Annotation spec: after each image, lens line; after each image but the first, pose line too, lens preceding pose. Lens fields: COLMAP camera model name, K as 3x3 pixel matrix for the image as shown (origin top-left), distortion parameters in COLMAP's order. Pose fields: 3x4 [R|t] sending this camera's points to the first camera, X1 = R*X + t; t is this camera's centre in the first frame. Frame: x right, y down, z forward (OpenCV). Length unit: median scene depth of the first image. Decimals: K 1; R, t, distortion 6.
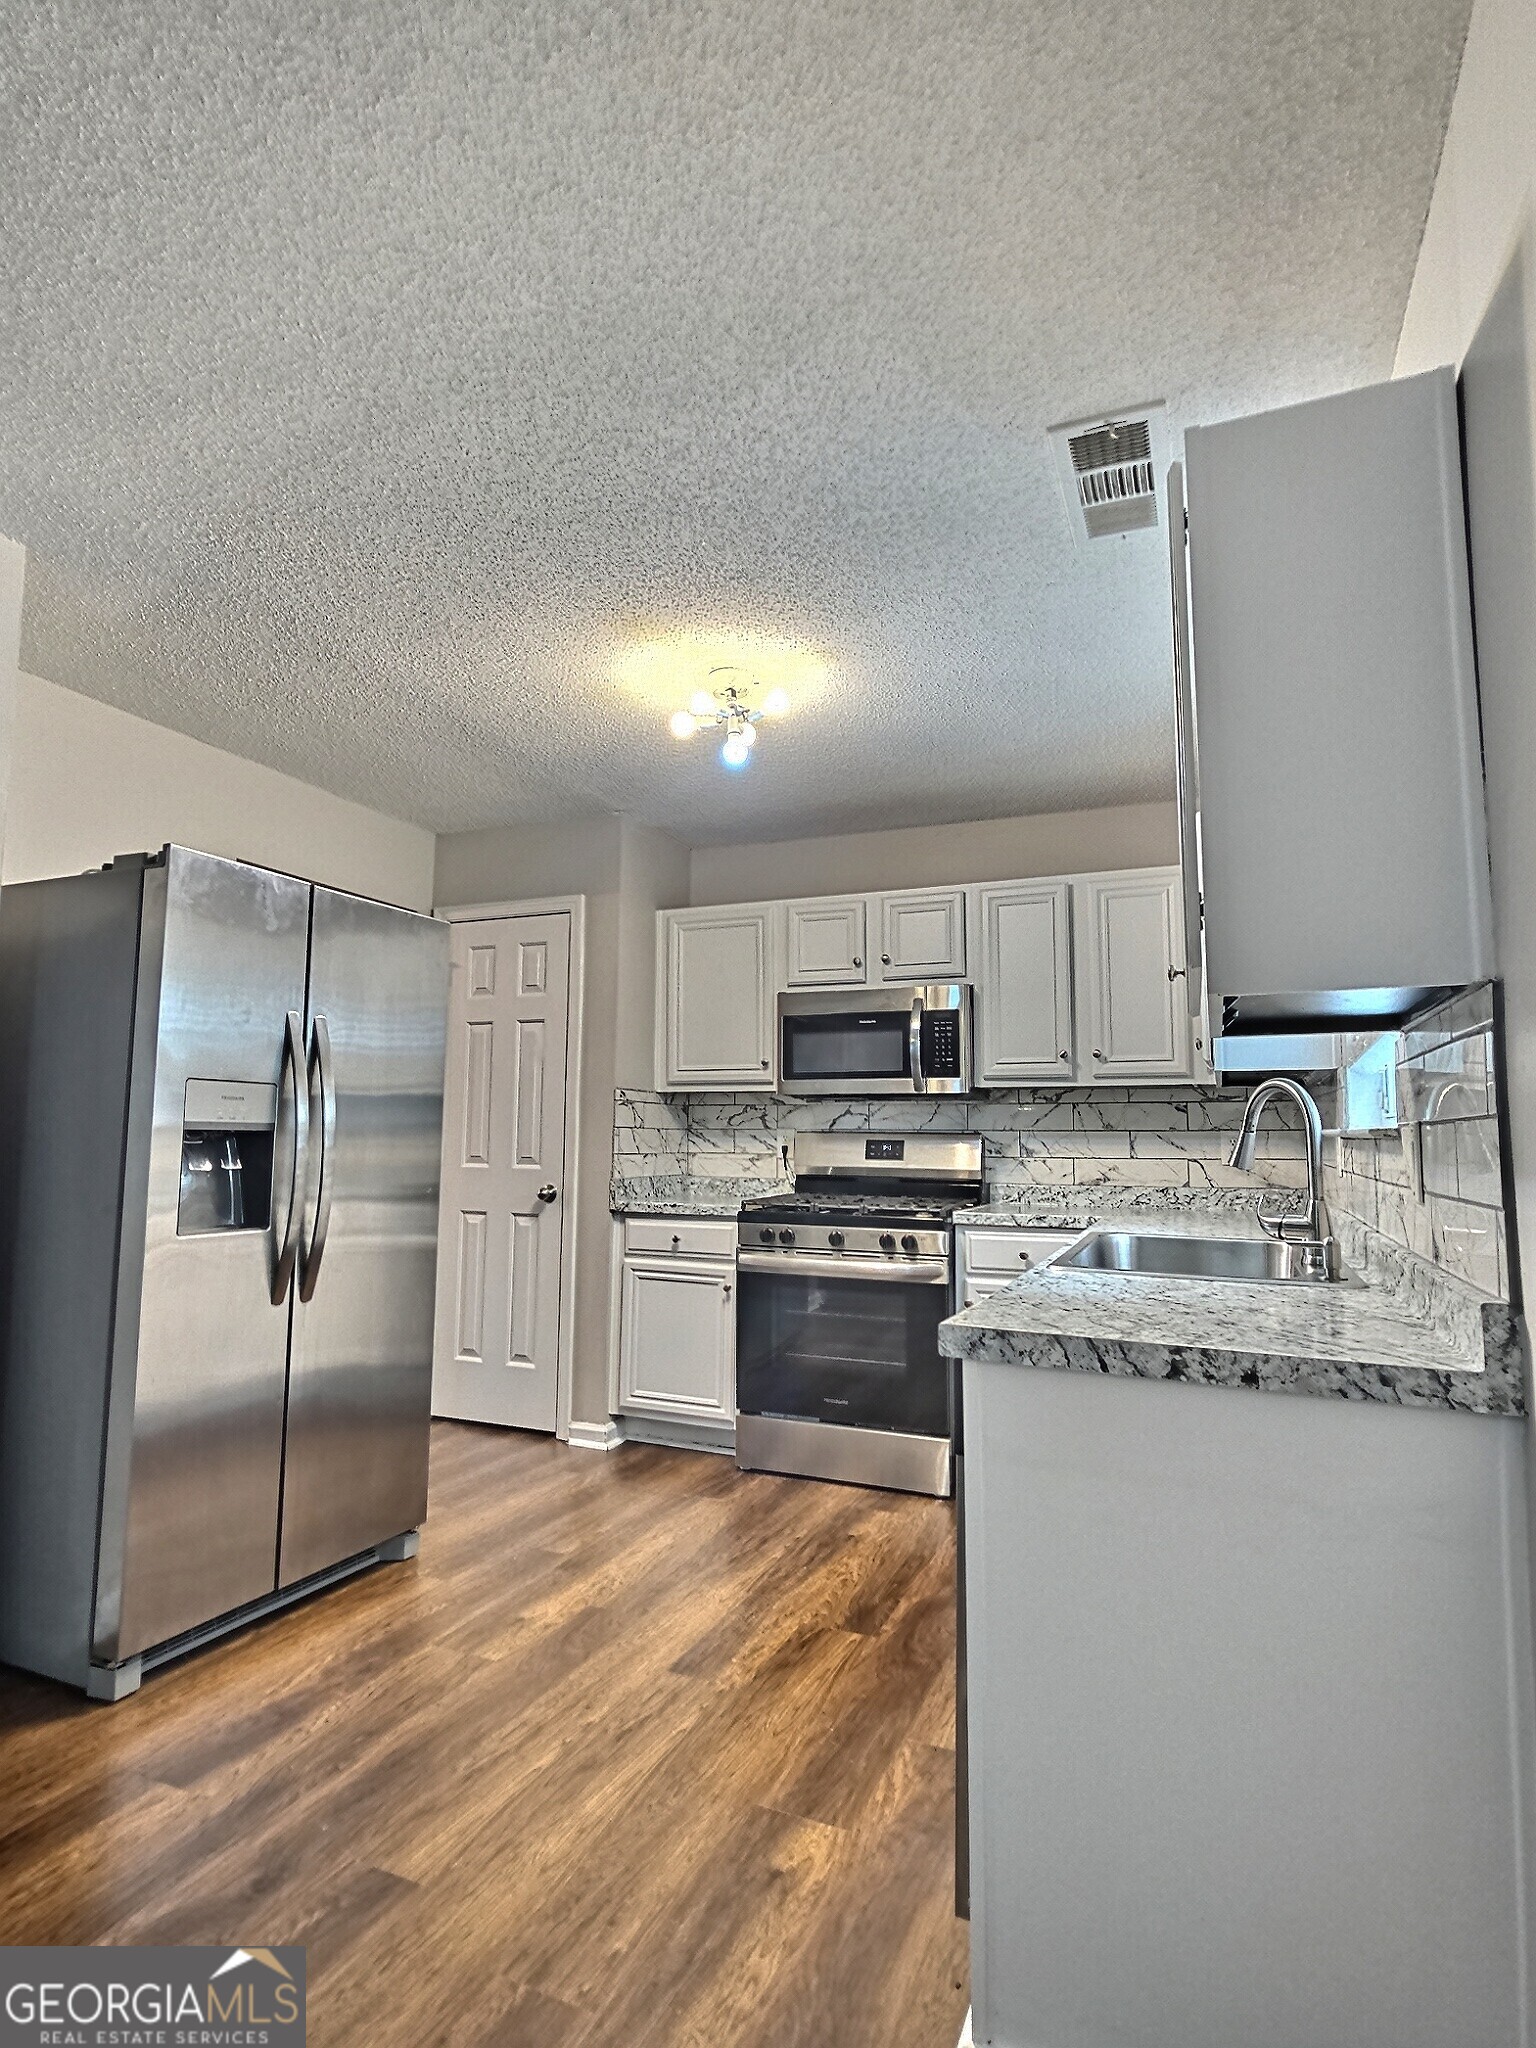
lens RADIAL K [[1101.2, 0, 739.7], [0, 1101.2, 1026.8], [0, 0, 1]] dist [-0.000347, -0.001608]
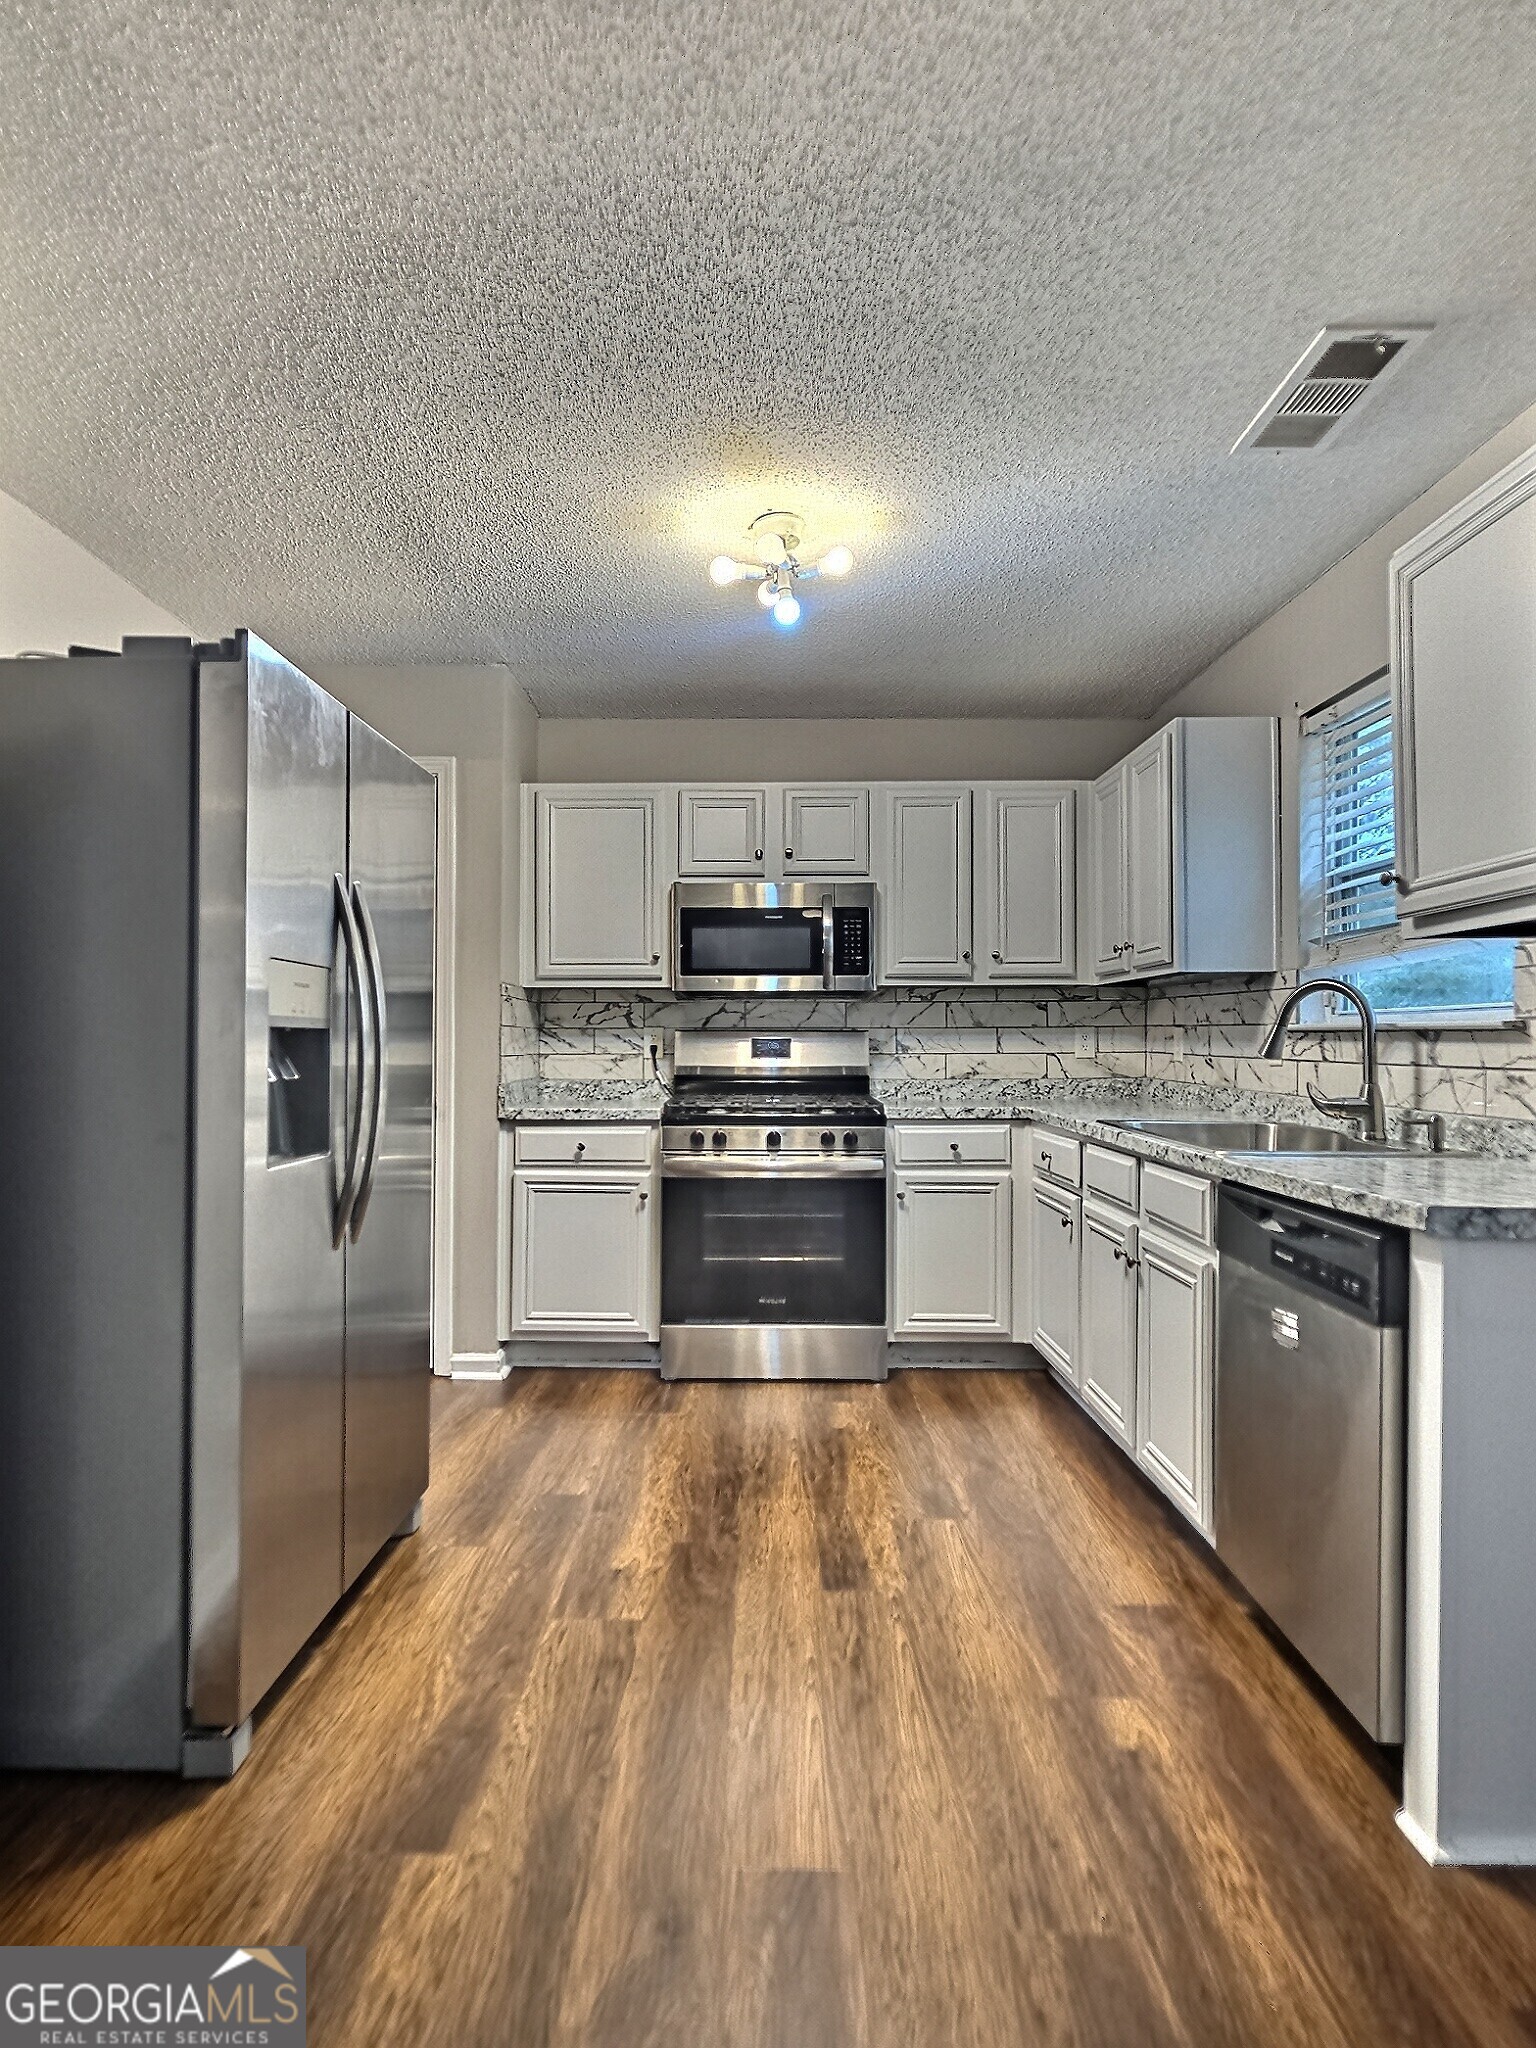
lens RADIAL K [[1101.2, 0, 758.8], [0, 1101.2, 1023.6], [0, 0, 1]] dist [-0.000347, -0.001608]
pose [[0.920029, -0.002500, 0.391843, -0.293534], [-0.031185, 0.996341, 0.079576, 0.013080], [-0.390608, -0.085432, 0.916584, 0.114145]]
